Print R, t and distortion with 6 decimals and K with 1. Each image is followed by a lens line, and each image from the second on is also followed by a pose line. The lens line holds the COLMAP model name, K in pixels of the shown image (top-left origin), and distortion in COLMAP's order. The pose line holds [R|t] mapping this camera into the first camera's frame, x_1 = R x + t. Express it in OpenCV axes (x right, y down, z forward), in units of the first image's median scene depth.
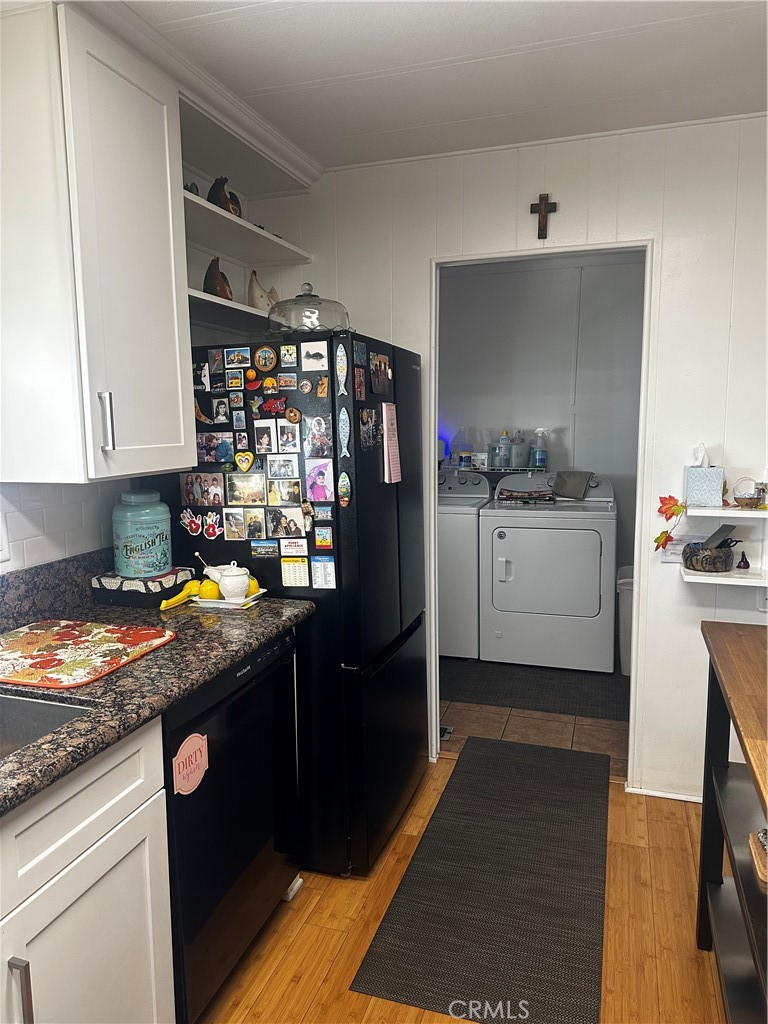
lens RADIAL K [[732.0, 0, 380.5], [0, 732.0, 515.2], [0, 0, 1]] dist [0.072095, -0.099836]
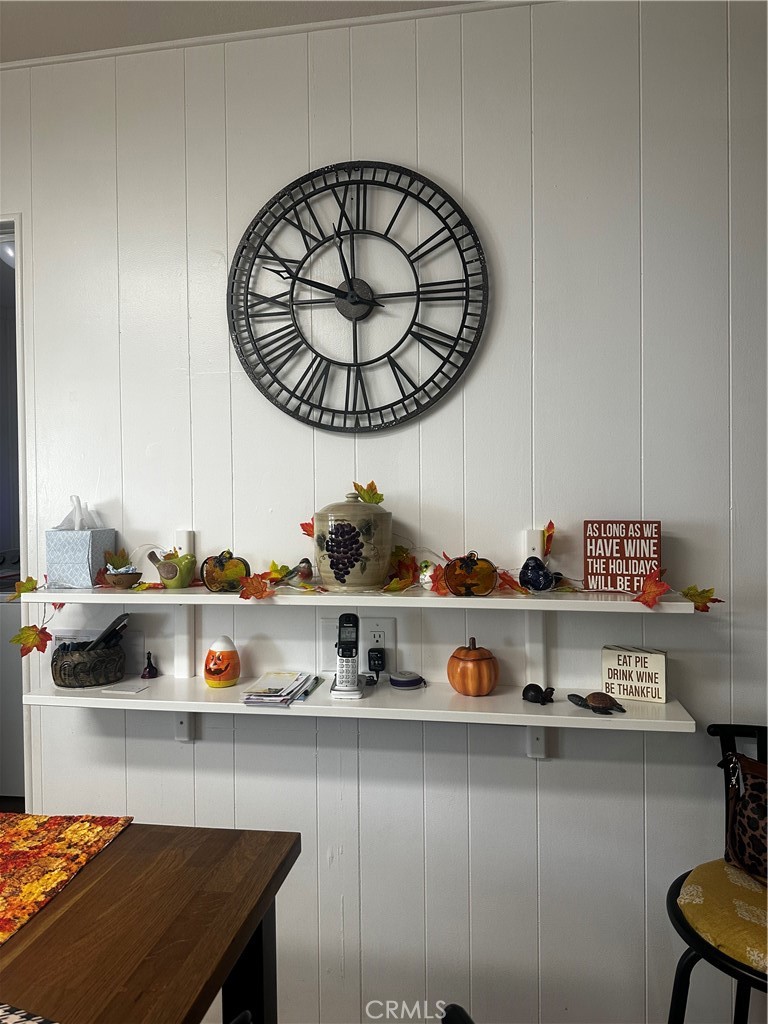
lens RADIAL K [[732.0, 0, 383.9], [0, 732.0, 511.9], [0, 0, 1]] dist [0.072095, -0.099836]
pose [[0.991283, 0.003341, 0.131709, 0.612445], [0.012186, 0.993068, -0.116904, 0.001864], [-0.131187, 0.117490, 0.984371, 0.283825]]
